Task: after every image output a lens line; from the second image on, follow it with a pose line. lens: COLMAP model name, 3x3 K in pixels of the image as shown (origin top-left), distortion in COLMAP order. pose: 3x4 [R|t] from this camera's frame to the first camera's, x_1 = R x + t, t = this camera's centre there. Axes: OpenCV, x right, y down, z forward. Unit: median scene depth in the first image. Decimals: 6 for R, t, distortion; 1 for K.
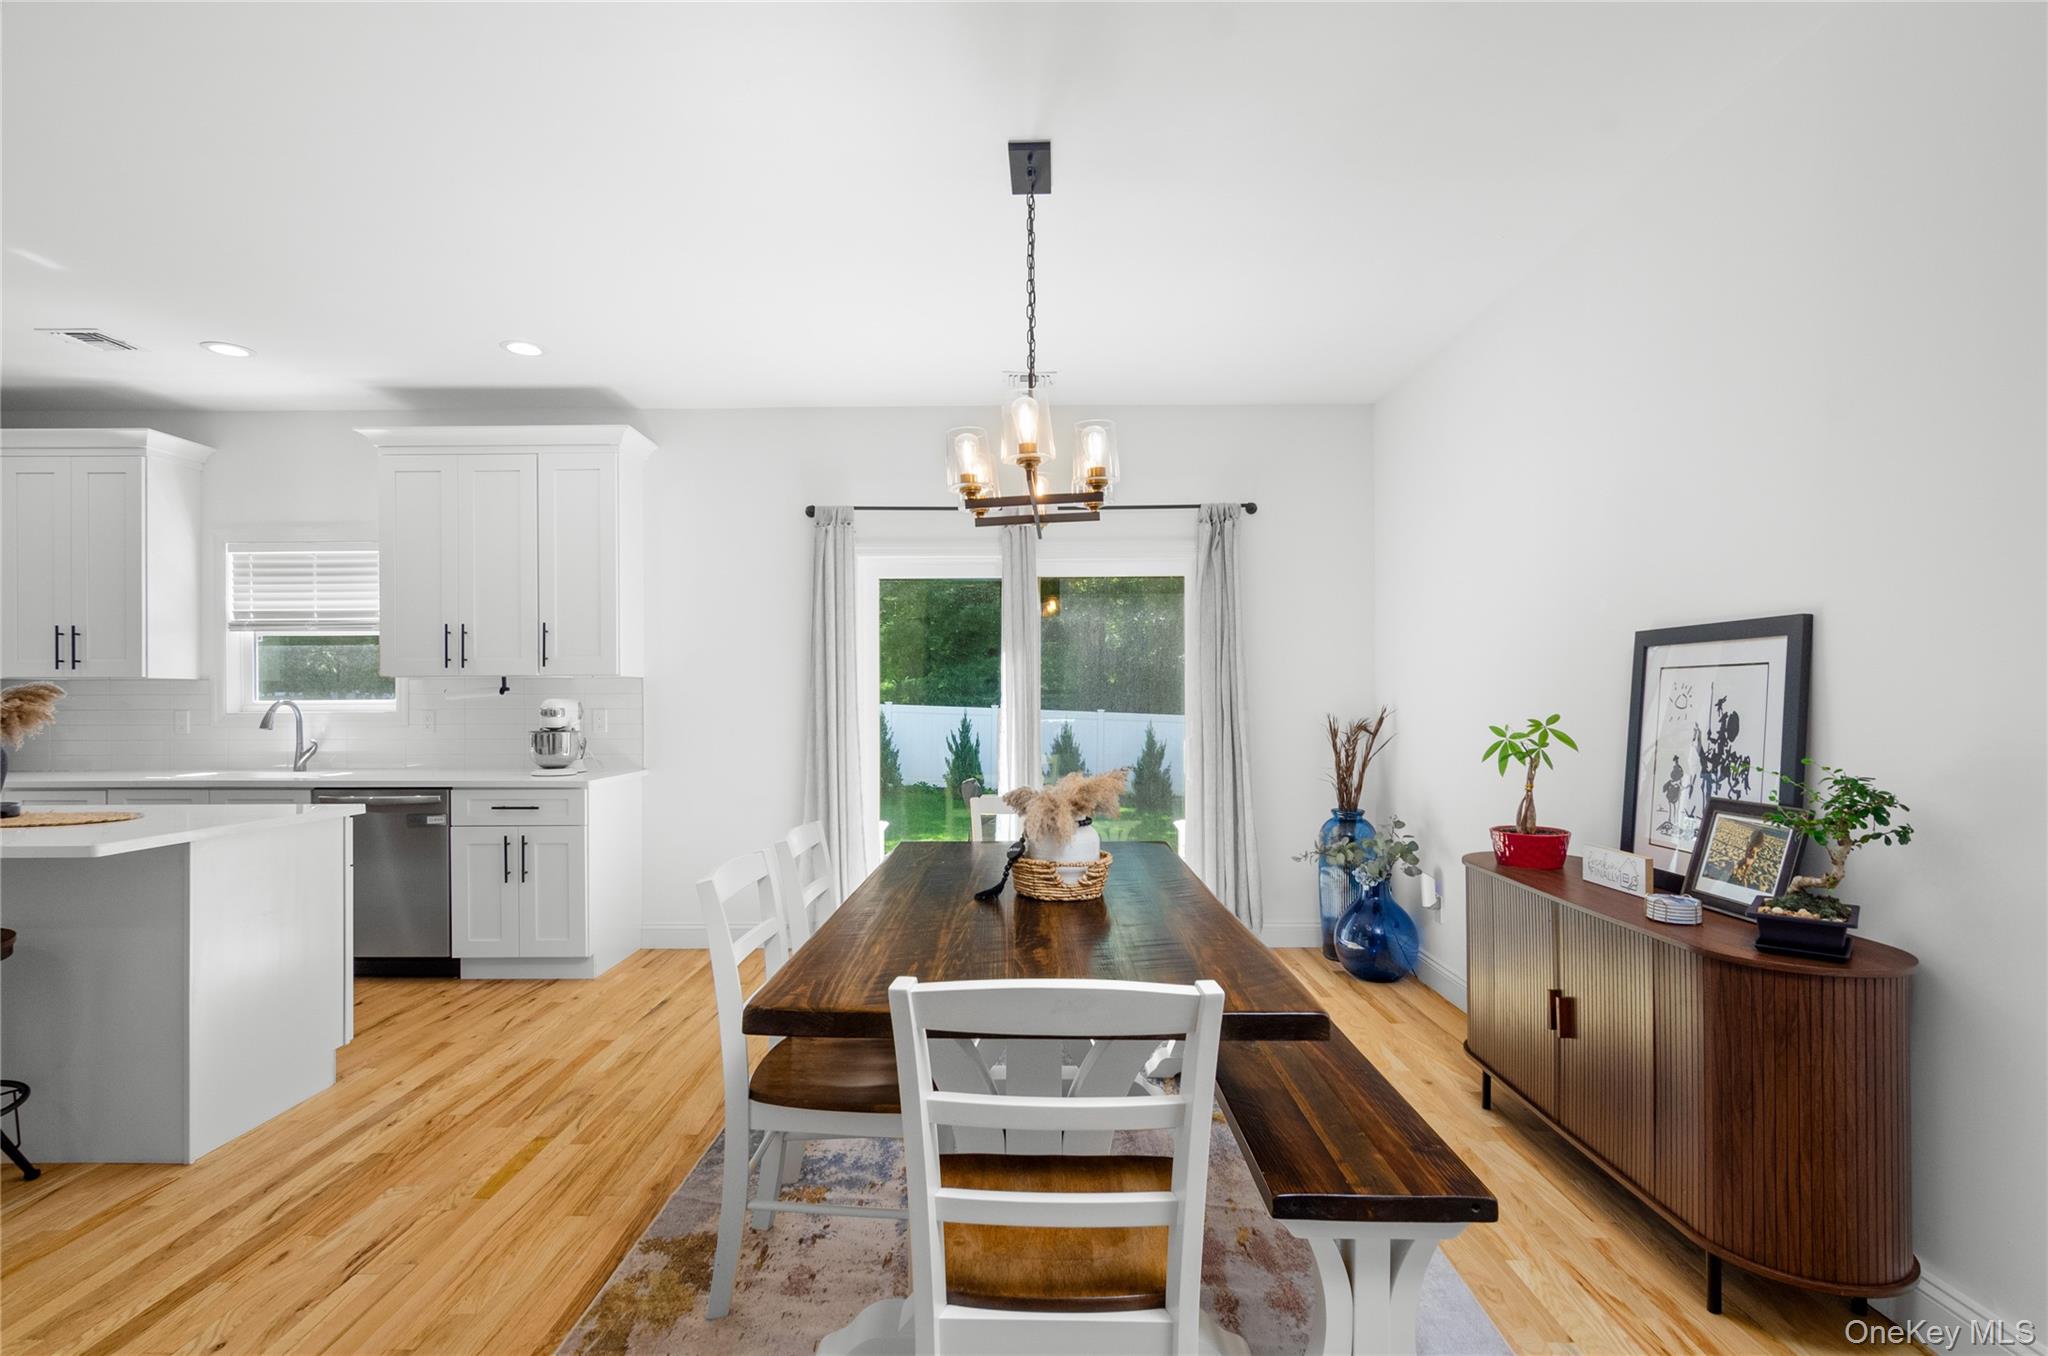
lens RADIAL K [[984.2, 0, 1025.1], [0, 984.2, 698.5], [0, 0, 1]] dist [-0.004632, 0.001881]
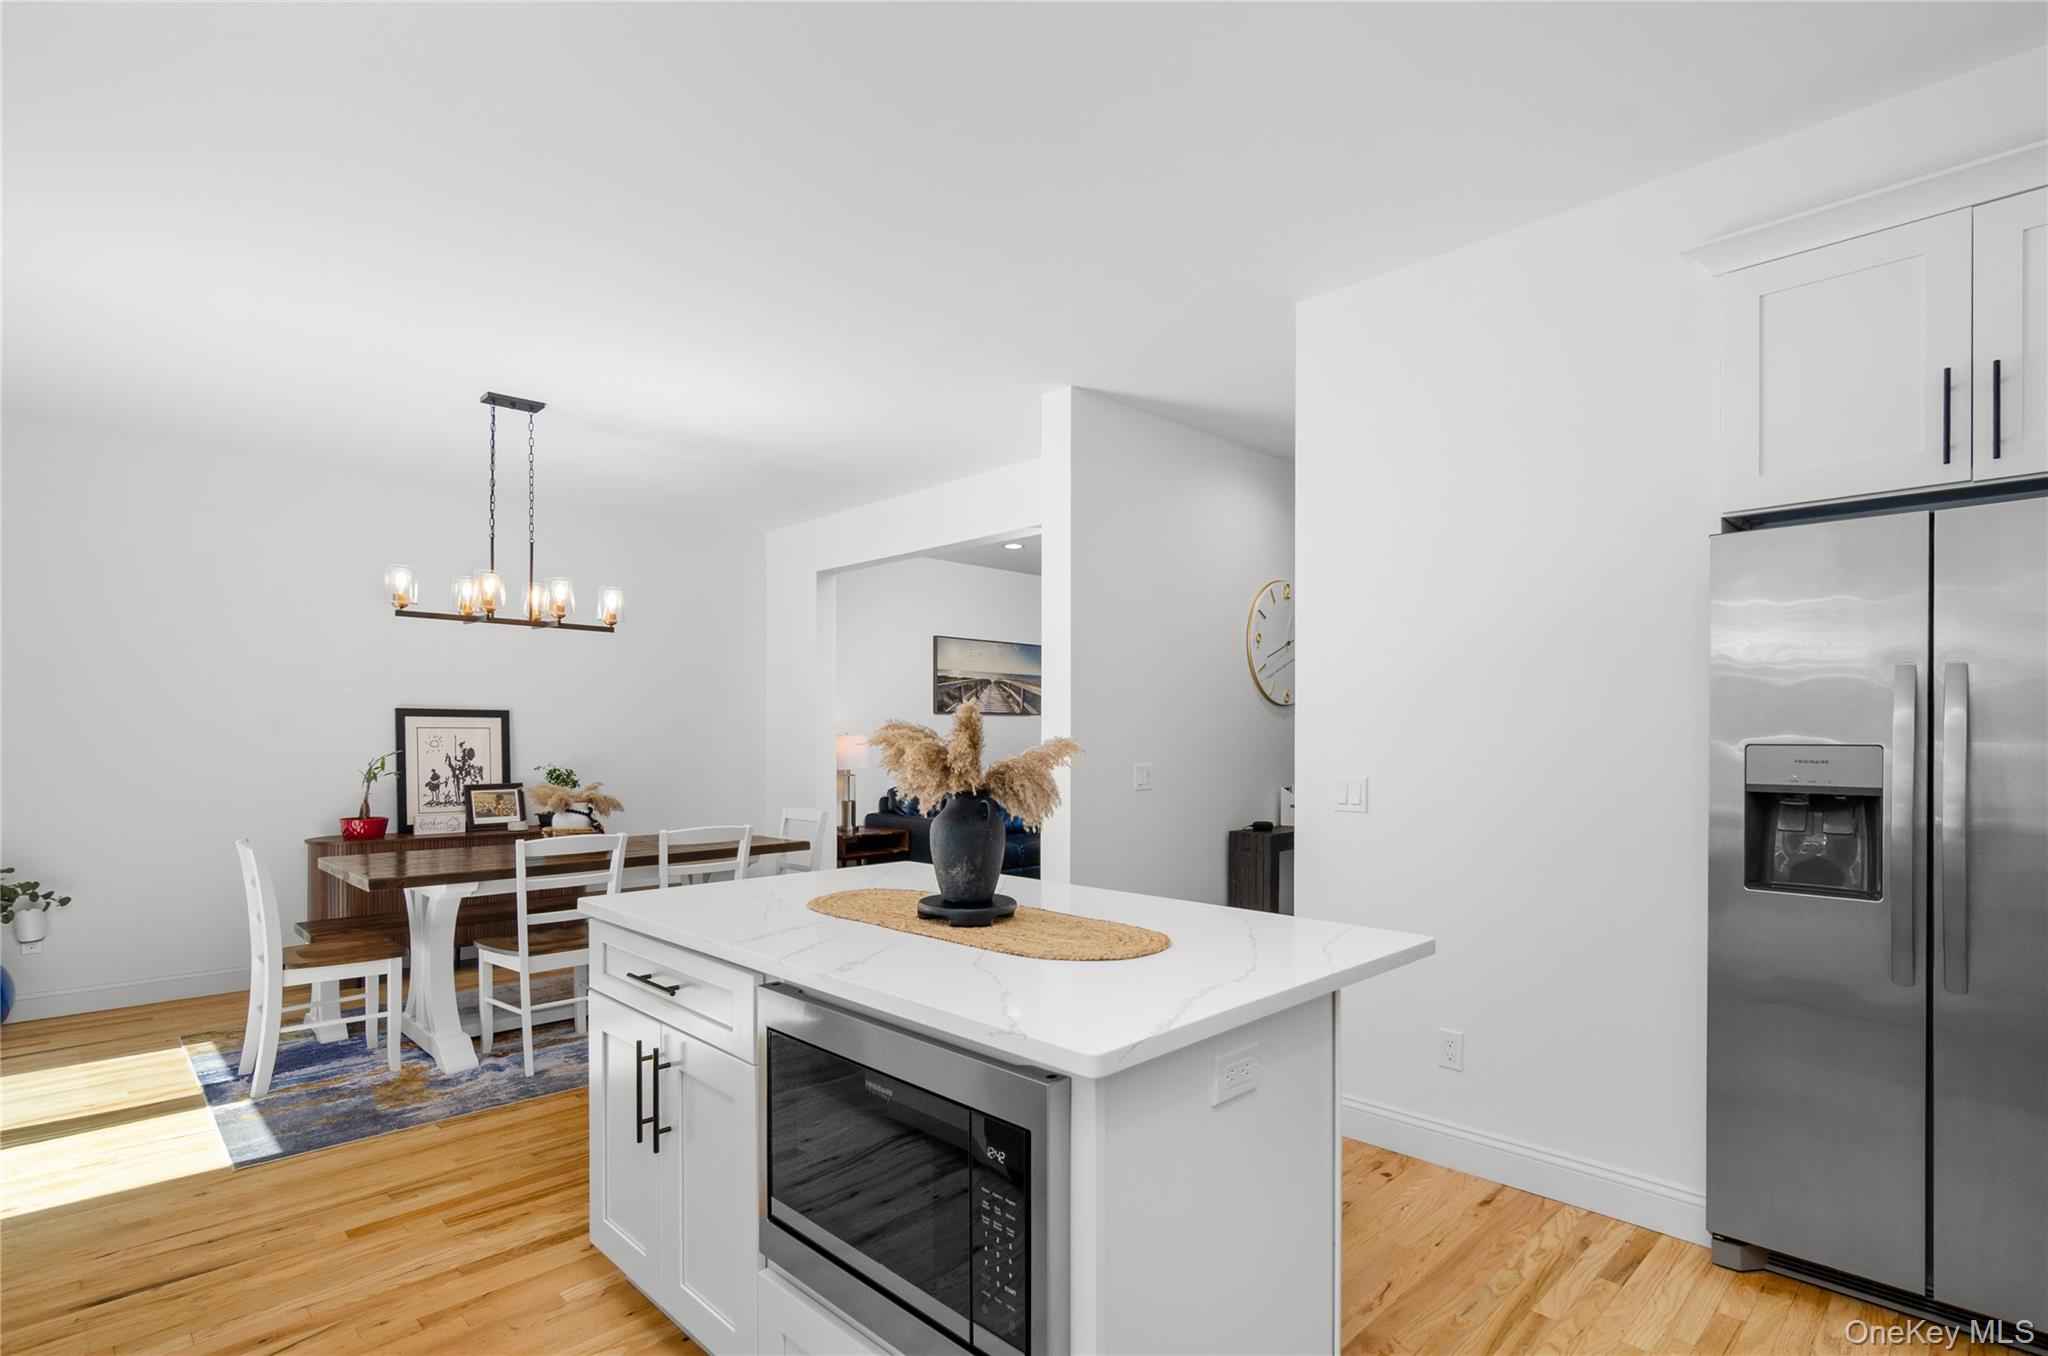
lens RADIAL K [[984.2, 0, 1025.4], [0, 984.2, 733.6], [0, 0, 1]] dist [-0.004632, 0.001881]
pose [[-0.710872, 0.005979, 0.703296, -1.054361], [0.002004, 0.999977, -0.006476, -0.001548], [-0.703318, -0.003194, -0.710868, 0.970881]]
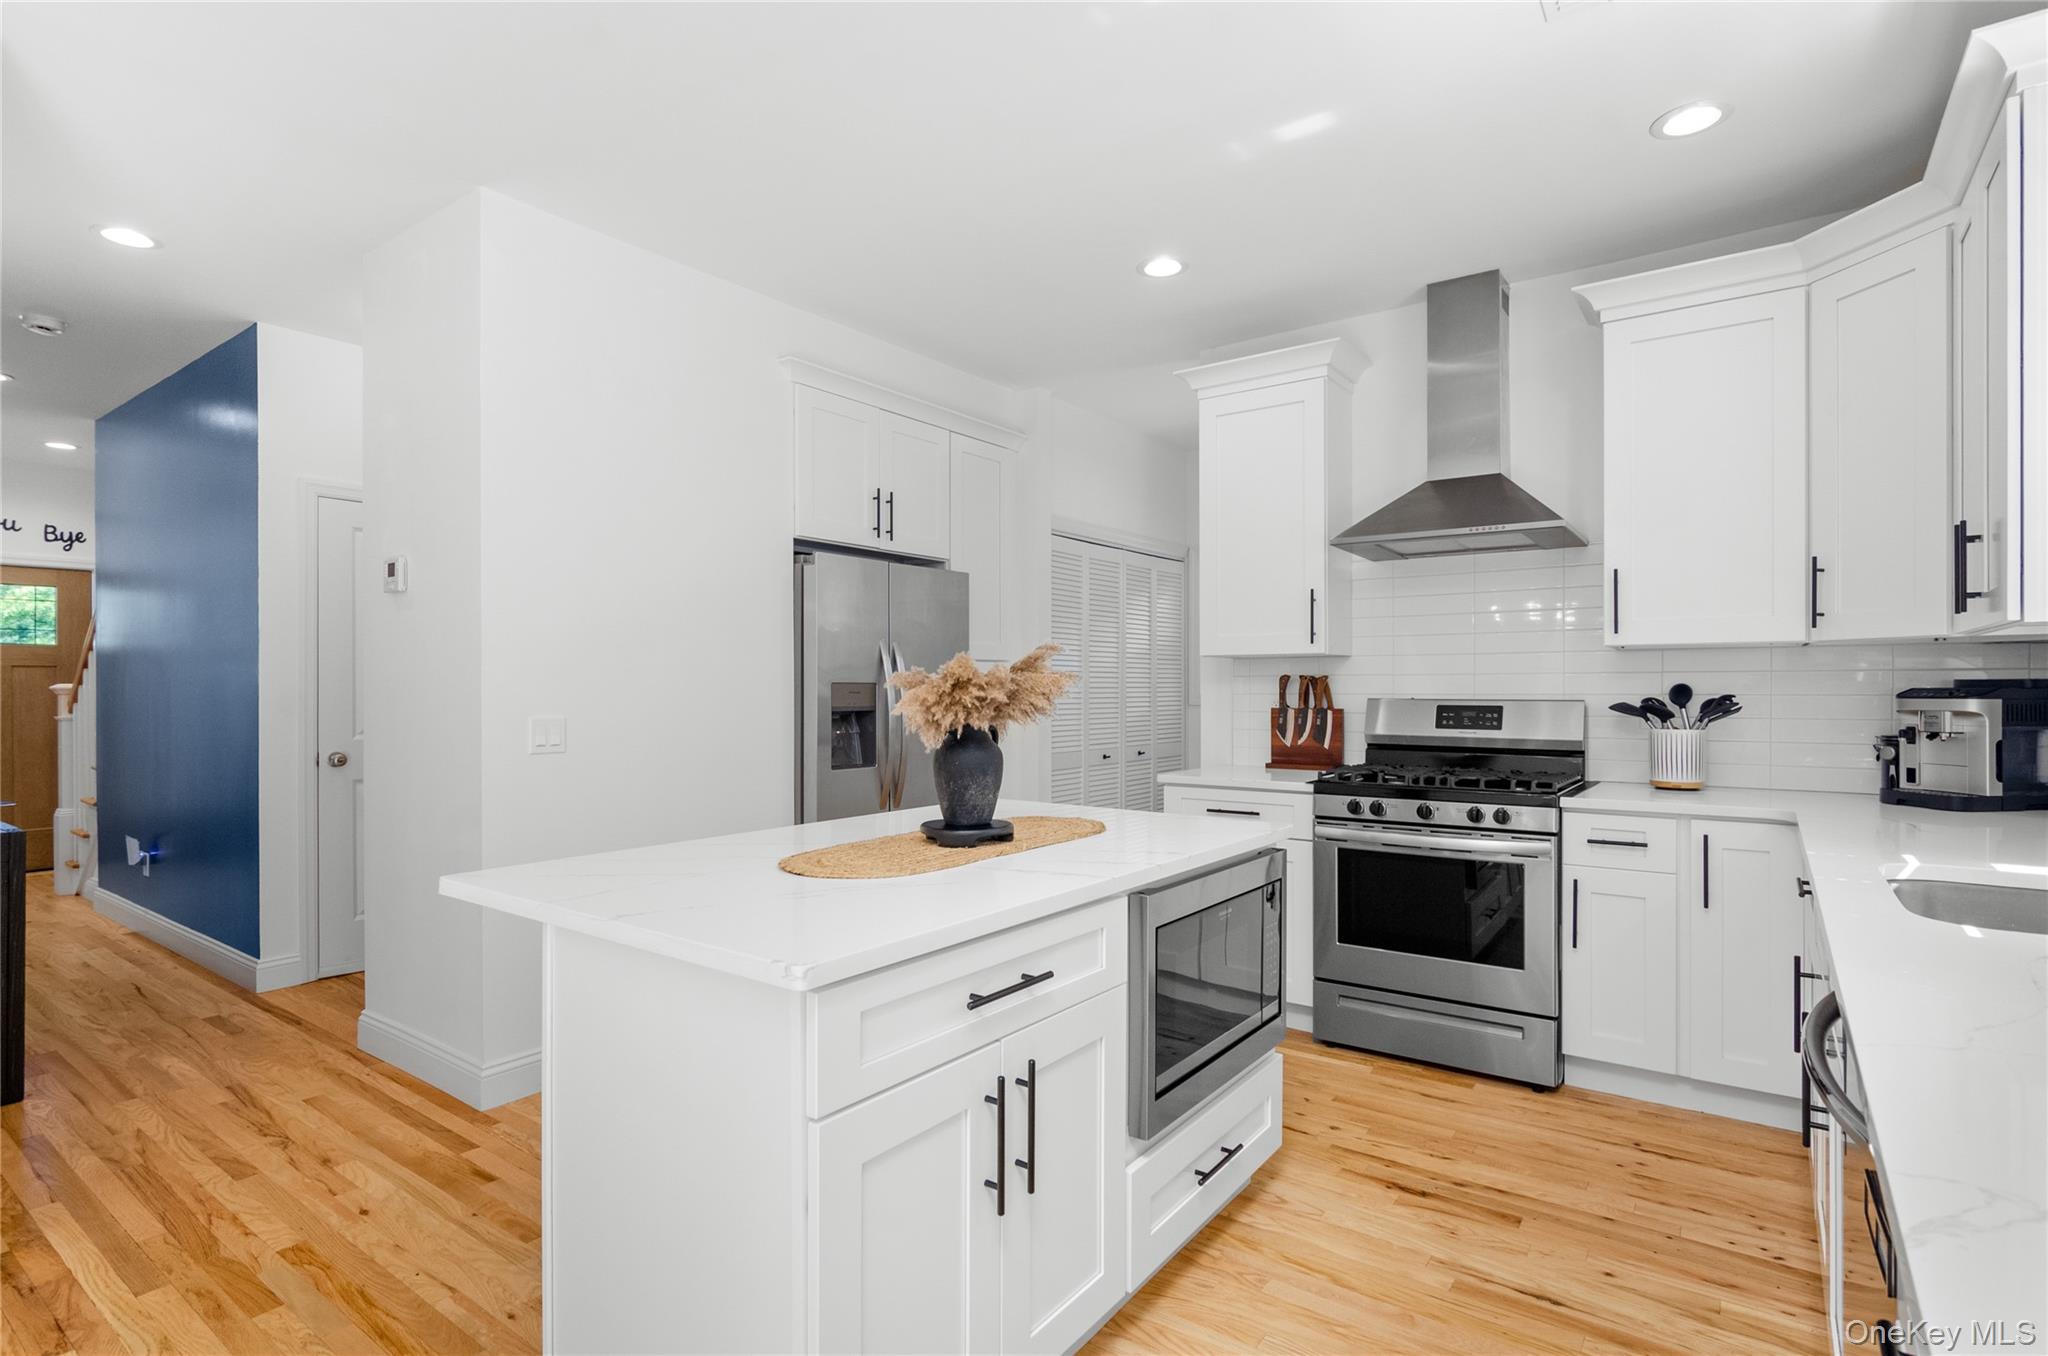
lens RADIAL K [[1001.3, 0, 1024.8], [0, 1001.3, 691.0], [0, 0, 1]] dist [-0.009582, 0.001422]
pose [[-0.587198, 0.008303, -0.809401, -0.329296], [0.005720, 0.999965, 0.006108, 0.003575], [0.809423, -0.001043, -0.587225, 0.979234]]
